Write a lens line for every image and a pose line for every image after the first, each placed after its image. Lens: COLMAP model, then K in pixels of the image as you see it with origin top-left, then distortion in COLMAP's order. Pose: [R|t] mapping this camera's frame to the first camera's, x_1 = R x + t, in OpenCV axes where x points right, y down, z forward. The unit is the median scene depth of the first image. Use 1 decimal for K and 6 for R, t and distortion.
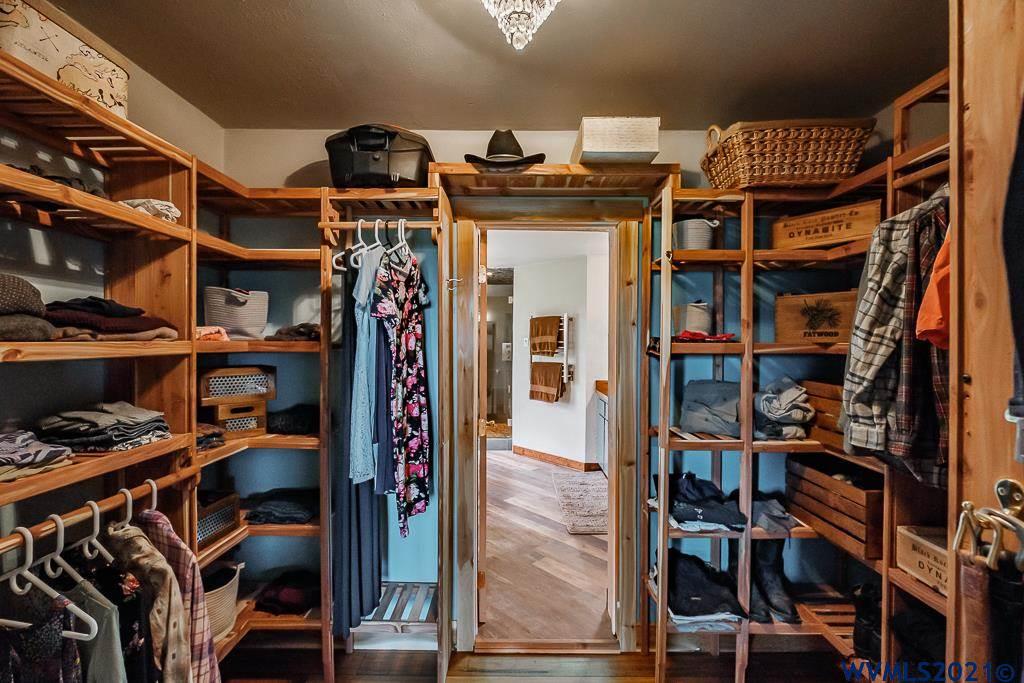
lens RADIAL K [[446.6, 0, 511.5], [0, 446.6, 342.1], [0, 0, 1]] dist [-0.004971, -0.000406]
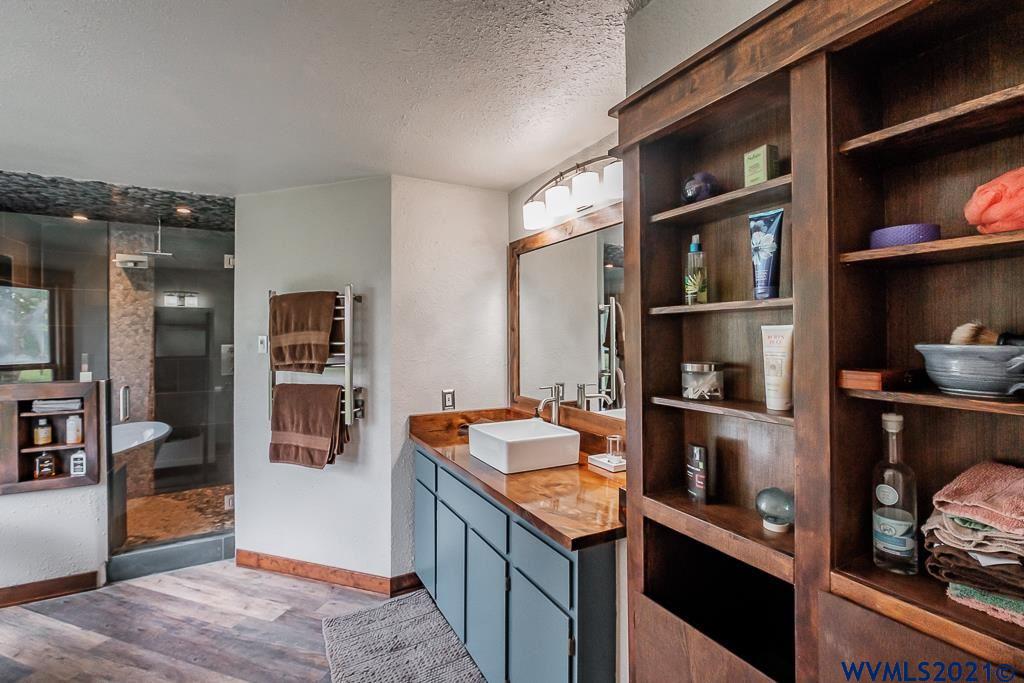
lens RADIAL K [[446.6, 0, 509.9], [0, 446.6, 338.7], [0, 0, 1]] dist [-0.004971, -0.000406]
pose [[0.873950, -0.006404, 0.485974, 0.035260], [0.007669, 0.999970, -0.000616, -0.003940], [-0.485956, 0.004265, 0.873973, 0.467263]]
